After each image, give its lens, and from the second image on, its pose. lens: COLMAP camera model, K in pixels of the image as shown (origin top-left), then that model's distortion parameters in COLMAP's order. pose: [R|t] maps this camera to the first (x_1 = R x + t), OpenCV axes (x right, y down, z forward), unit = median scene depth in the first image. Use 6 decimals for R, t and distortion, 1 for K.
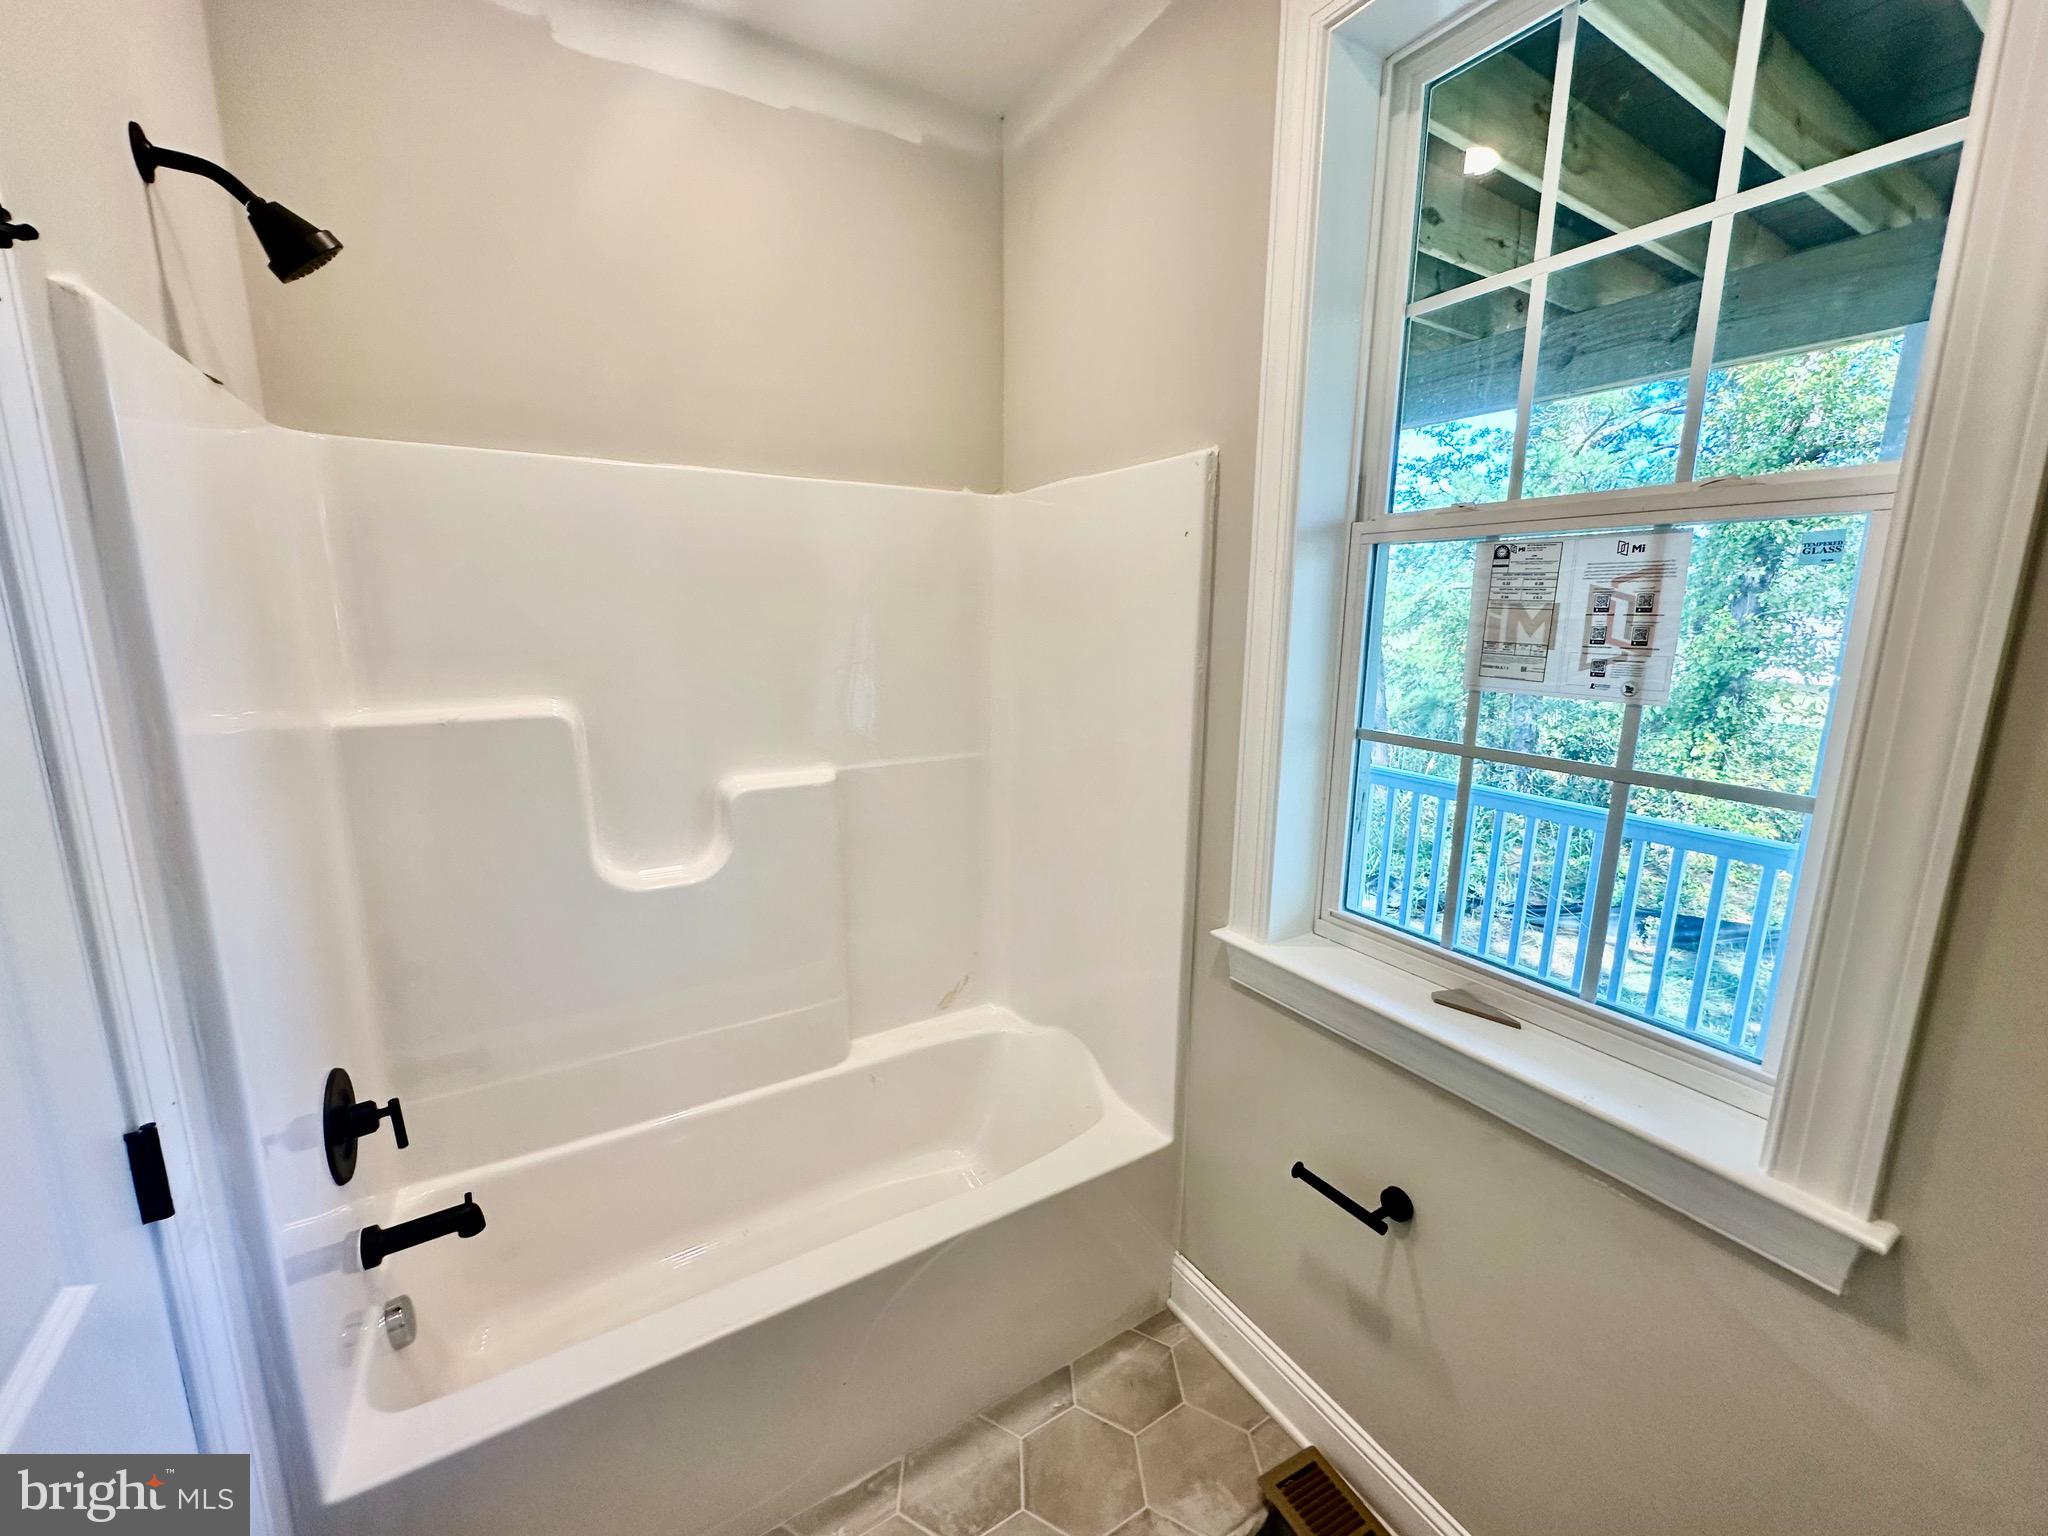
lens RADIAL K [[822.5, 0, 1030.1], [0, 822.5, 770.6], [0, 0, 1]] dist [0.011166, -0.001046]
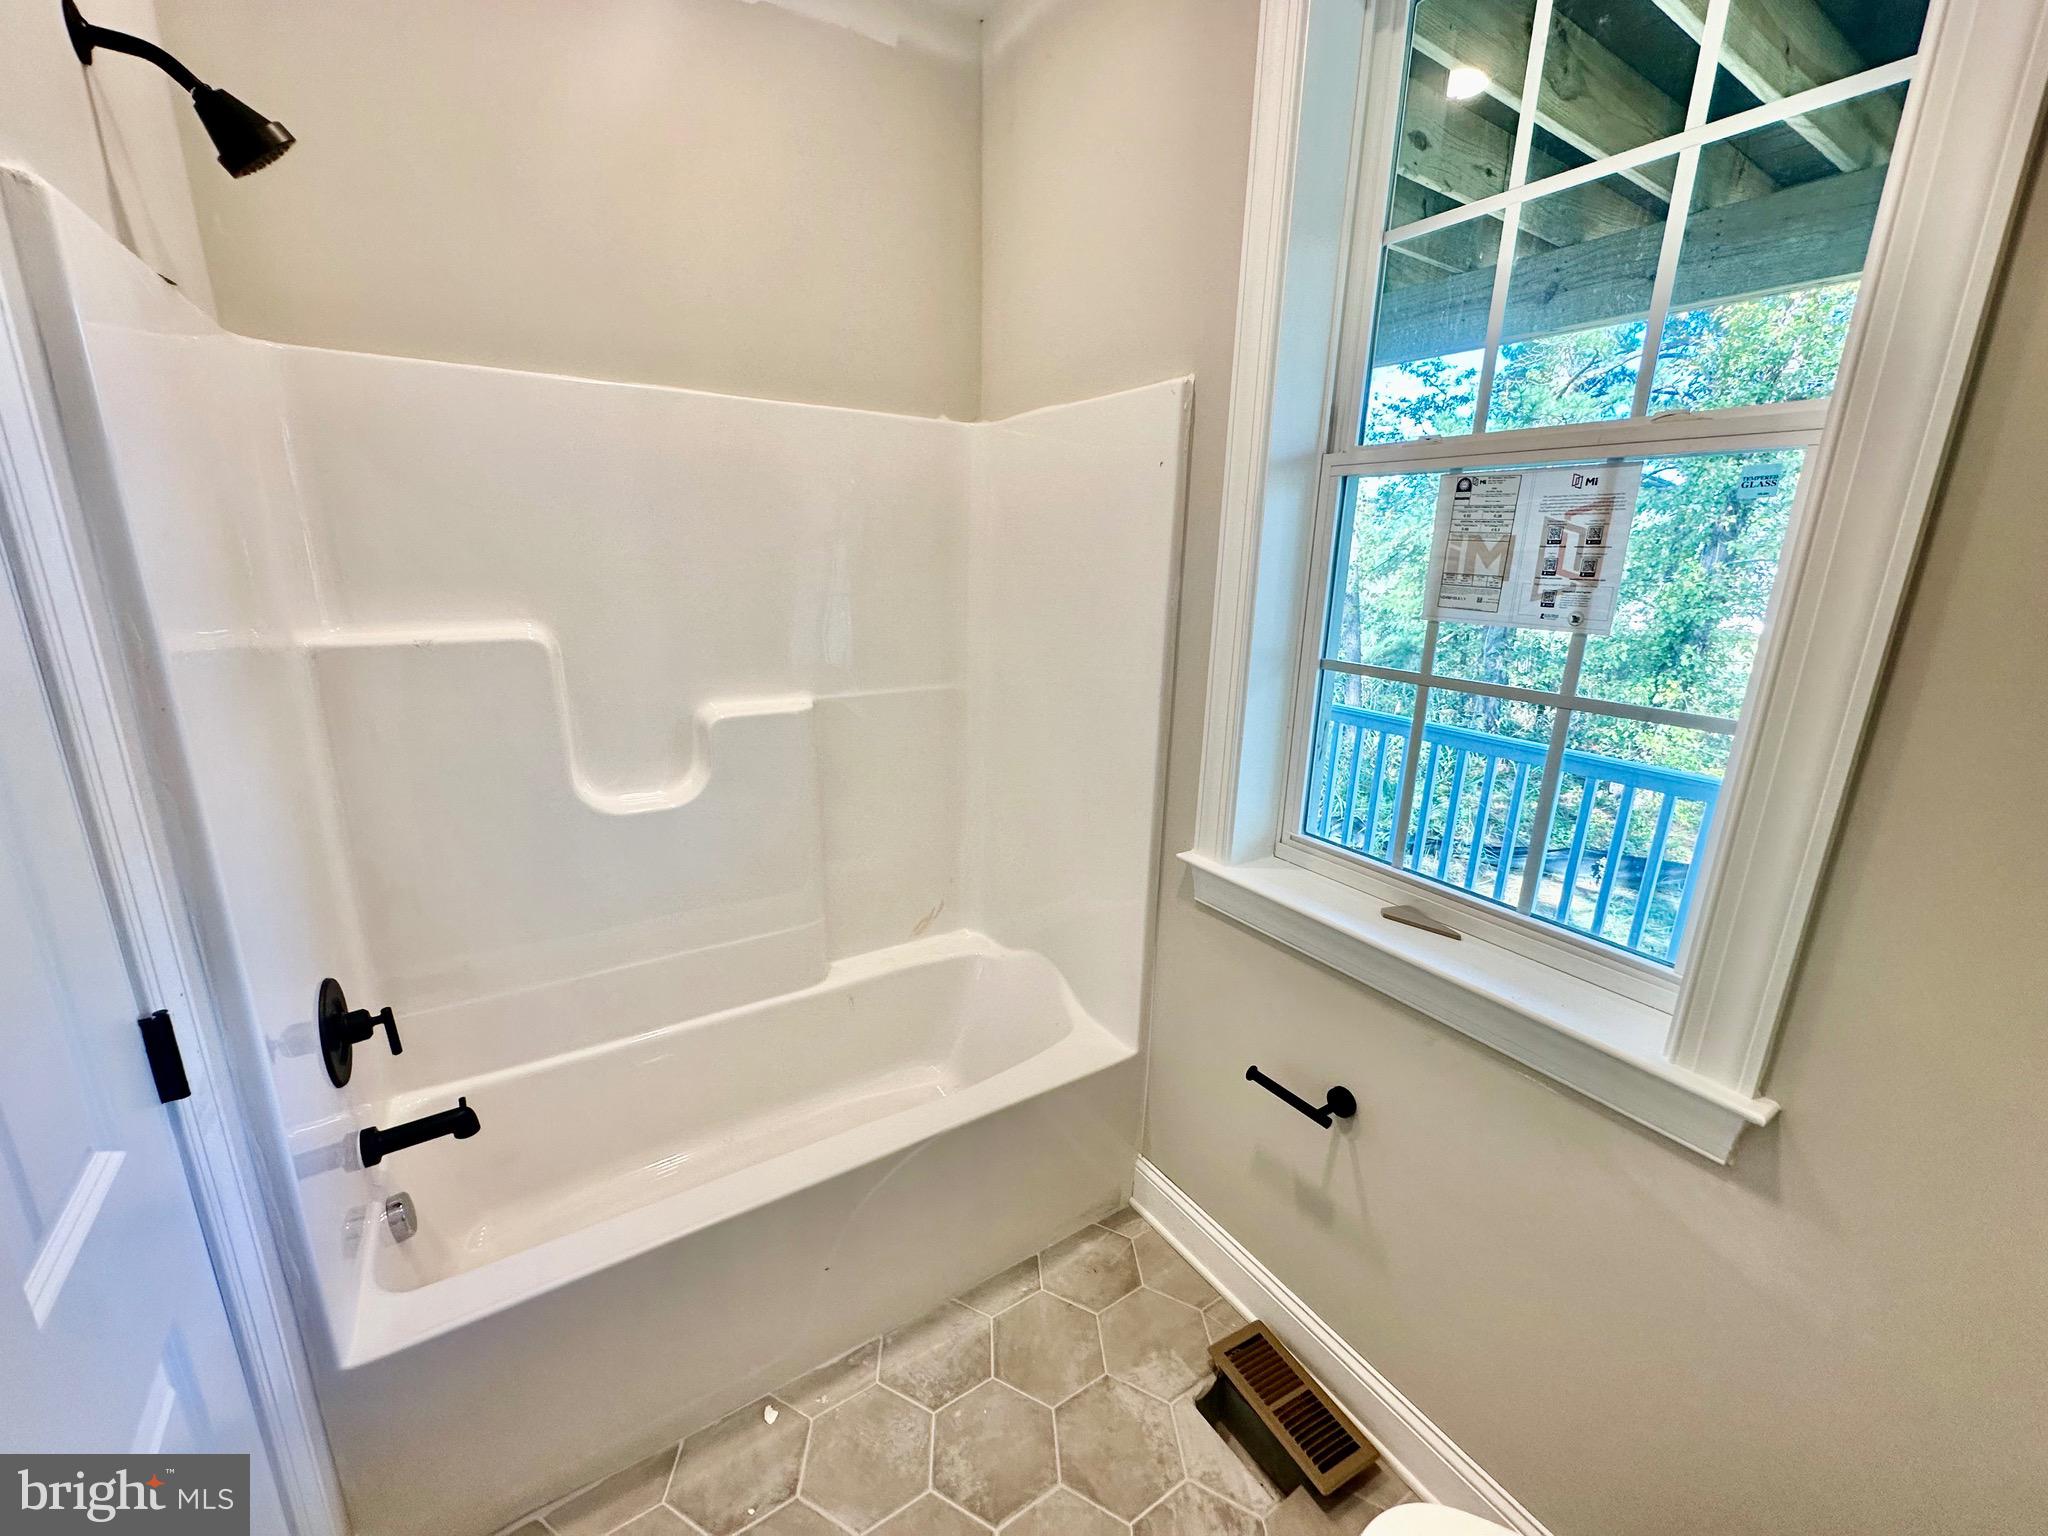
lens RADIAL K [[822.5, 0, 1028.2], [0, 822.5, 769.5], [0, 0, 1]] dist [0.011166, -0.001046]
pose [[0.999619, 0.007448, 0.026574, 0.003034], [-0.009216, 0.997709, 0.067023, 0.021449], [-0.026014, -0.067242, 0.997398, -0.029862]]
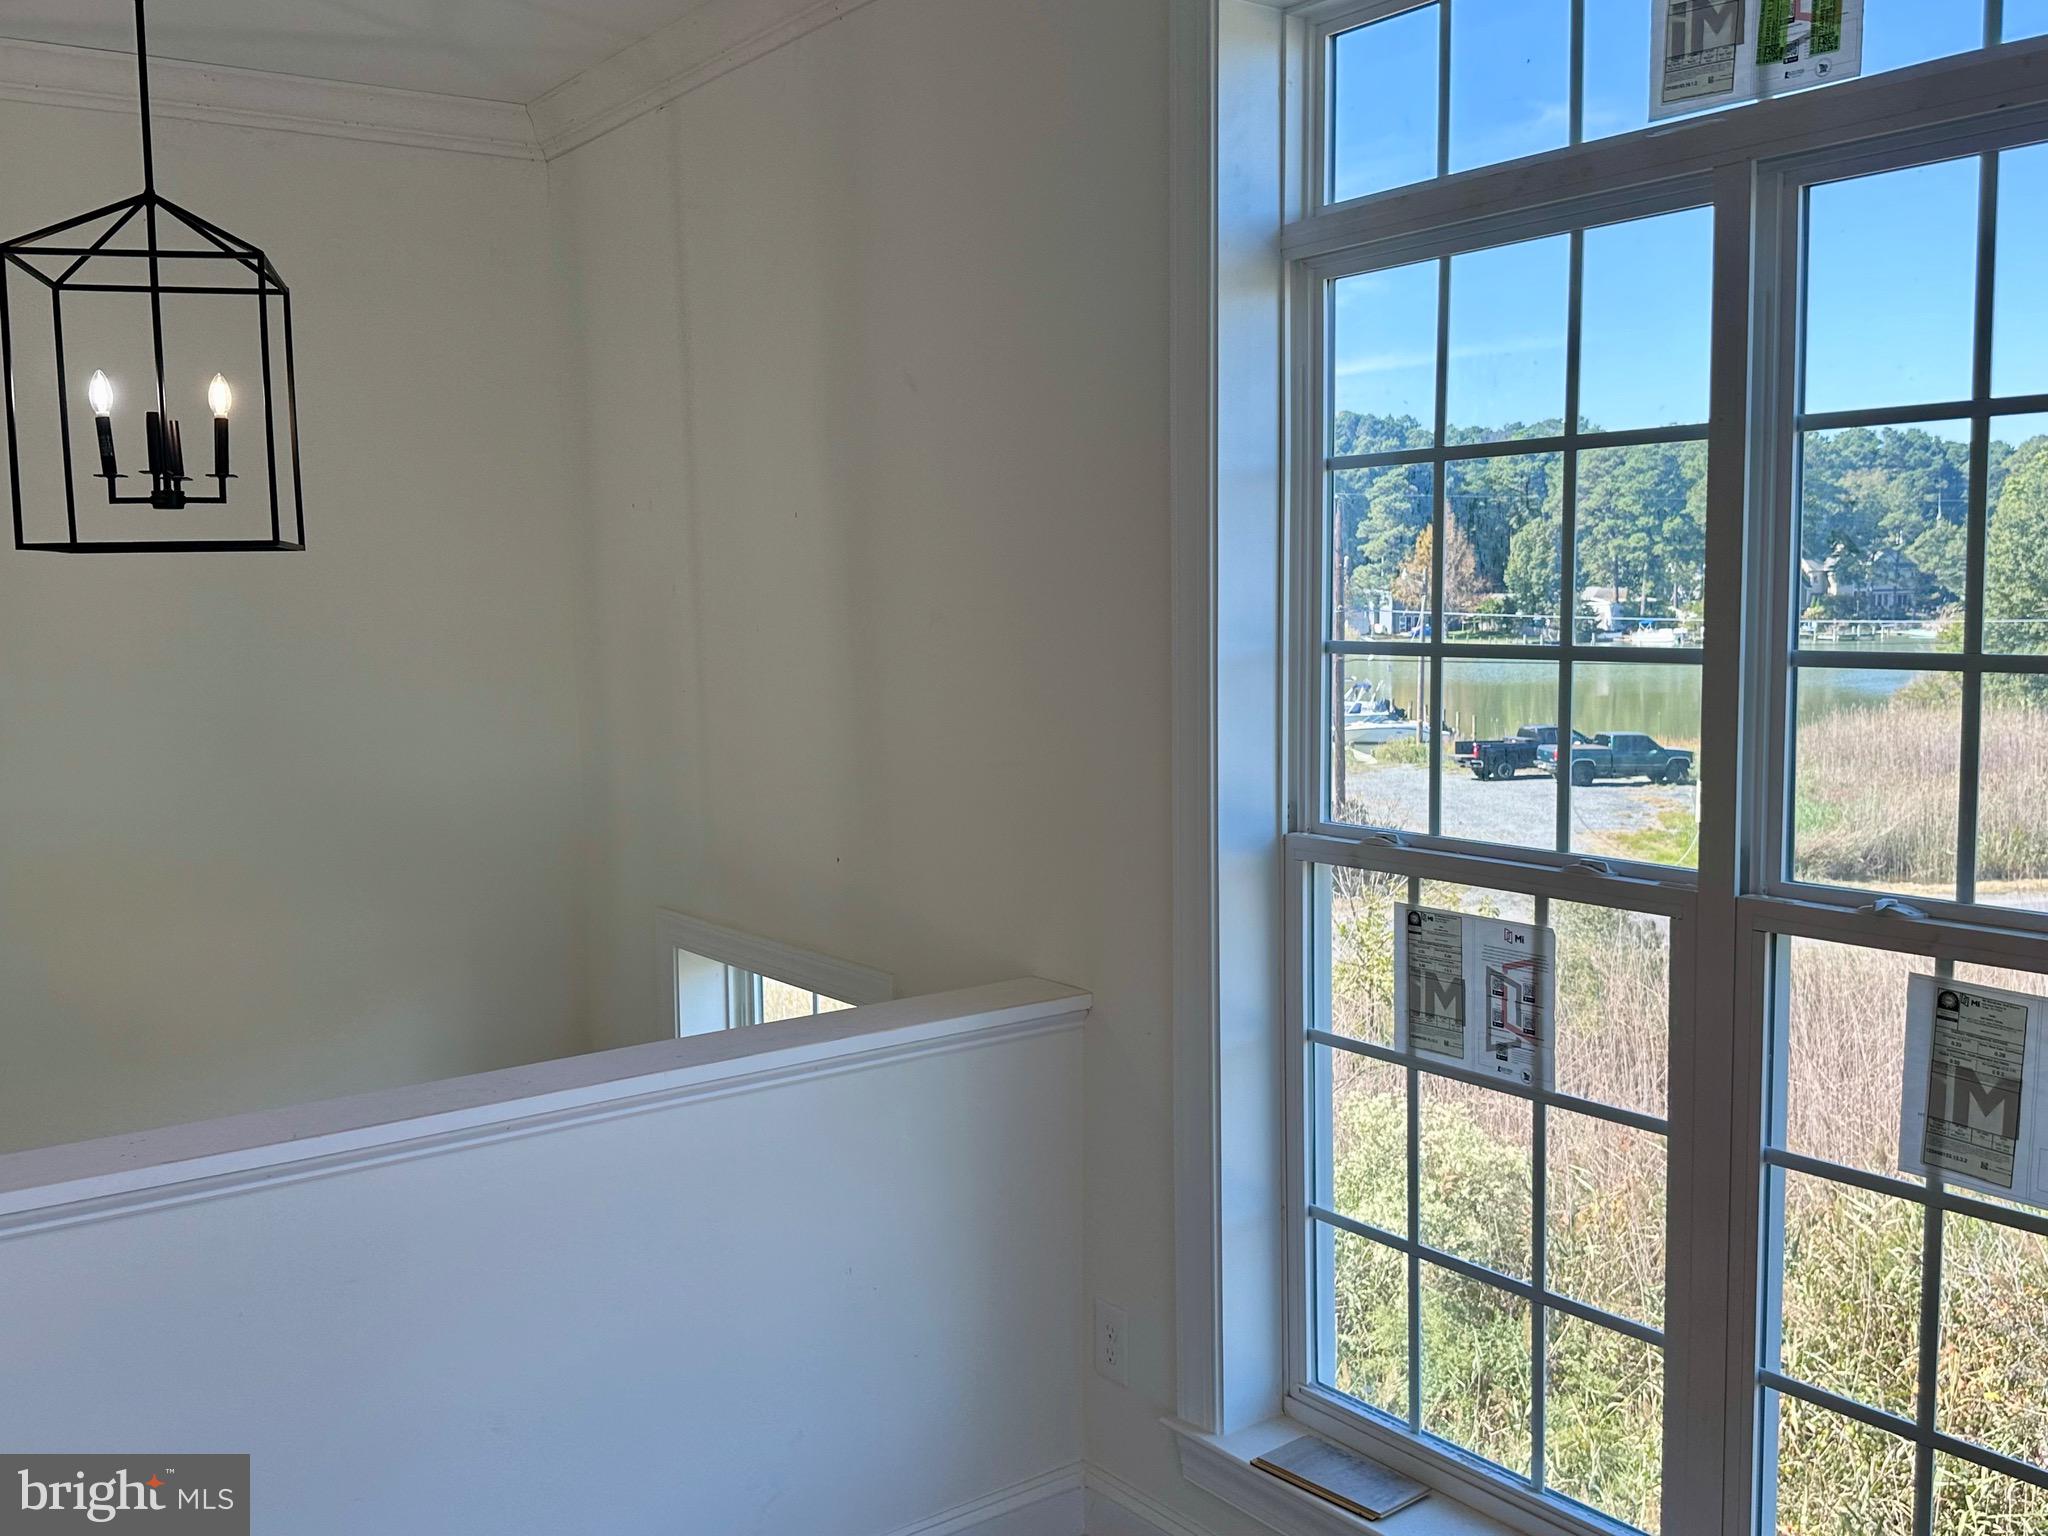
lens RADIAL K [[1860.6, 0, 1018.6], [0, 1860.6, 770.2], [0, 0, 1]] dist [0.008073, -0.003403]
pose [[0.996526, -0.029838, 0.077750, -0.031098], [0.036608, 0.995522, -0.087151, -0.219013], [-0.074801, 0.089695, 0.993156, -0.901593]]
